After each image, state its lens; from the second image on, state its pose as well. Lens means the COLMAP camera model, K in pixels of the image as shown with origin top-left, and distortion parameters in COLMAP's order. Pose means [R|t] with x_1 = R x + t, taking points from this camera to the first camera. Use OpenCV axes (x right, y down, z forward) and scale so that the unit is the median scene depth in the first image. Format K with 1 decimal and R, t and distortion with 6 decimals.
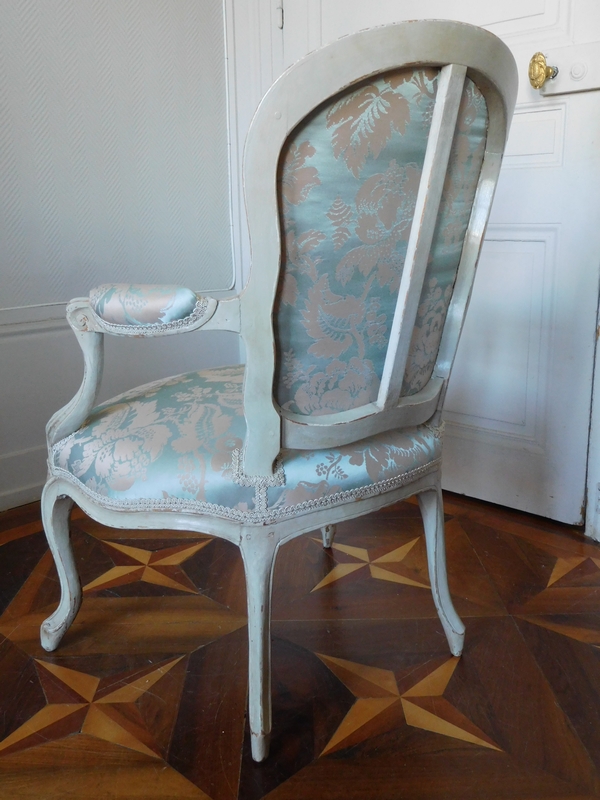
lens RADIAL K [[781.4, 0, 300.0], [0, 781.4, 400.0], [0, 0, 1]] dist [0.015278, 0.014387]
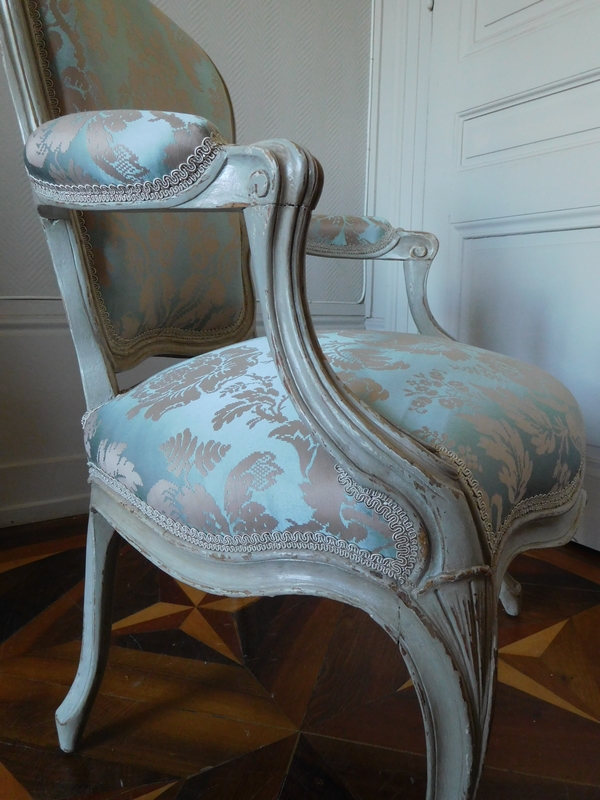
lens RADIAL K [[602.8, 0, 300.0], [0, 602.8, 400.0], [0, 0, 1]] dist [-0.021422, 0.012352]
pose [[0.968107, 0.071372, -0.240157, 0.045746], [-0.087473, 0.994532, -0.057051, 0.039446], [0.234772, 0.076239, 0.969056, 0.554834]]
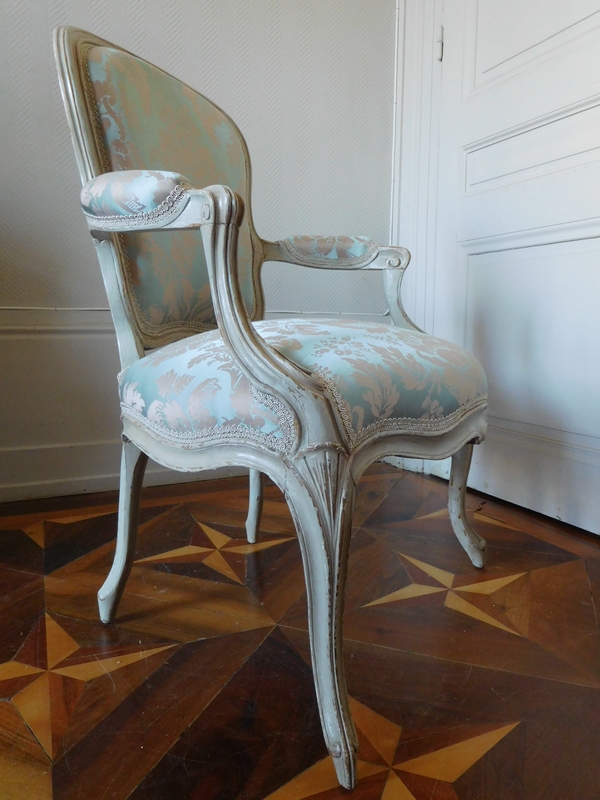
lens RADIAL K [[602.8, 0, 300.0], [0, 602.8, 400.0], [0, 0, 1]] dist [-0.021422, 0.012352]
pose [[0.926299, 0.069776, -0.370273, 0.214489], [-0.110060, 0.989952, -0.088784, 0.107219], [0.360358, 0.122993, 0.924670, 0.418112]]
